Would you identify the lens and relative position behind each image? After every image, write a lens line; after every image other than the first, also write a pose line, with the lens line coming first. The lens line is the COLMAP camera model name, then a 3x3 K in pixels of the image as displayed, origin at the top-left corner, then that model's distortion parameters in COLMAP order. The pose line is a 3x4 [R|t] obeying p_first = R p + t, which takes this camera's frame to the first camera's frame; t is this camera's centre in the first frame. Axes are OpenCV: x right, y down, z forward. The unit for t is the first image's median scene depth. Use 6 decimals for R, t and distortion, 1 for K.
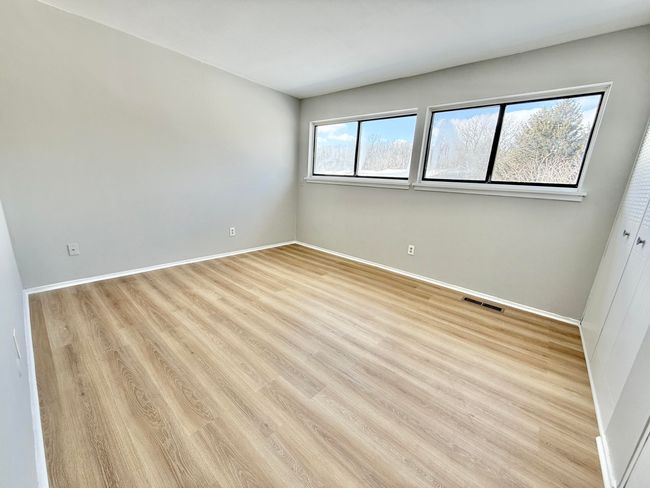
lens RADIAL K [[258.9, 0, 324.9], [0, 258.9, 243.8], [0, 0, 1]] dist [0.006295, -0.001062]
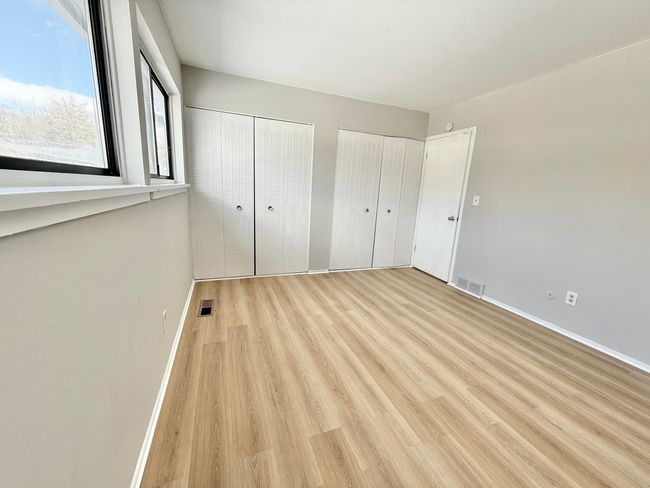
lens RADIAL K [[258.9, 0, 324.2], [0, 258.9, 239.6], [0, 0, 1]] dist [0.006295, -0.001062]
pose [[-0.875510, -0.194274, 0.442425, -0.174070], [0.014379, 0.904735, 0.425733, -0.477053], [-0.482986, 0.379095, -0.789311, 1.766755]]
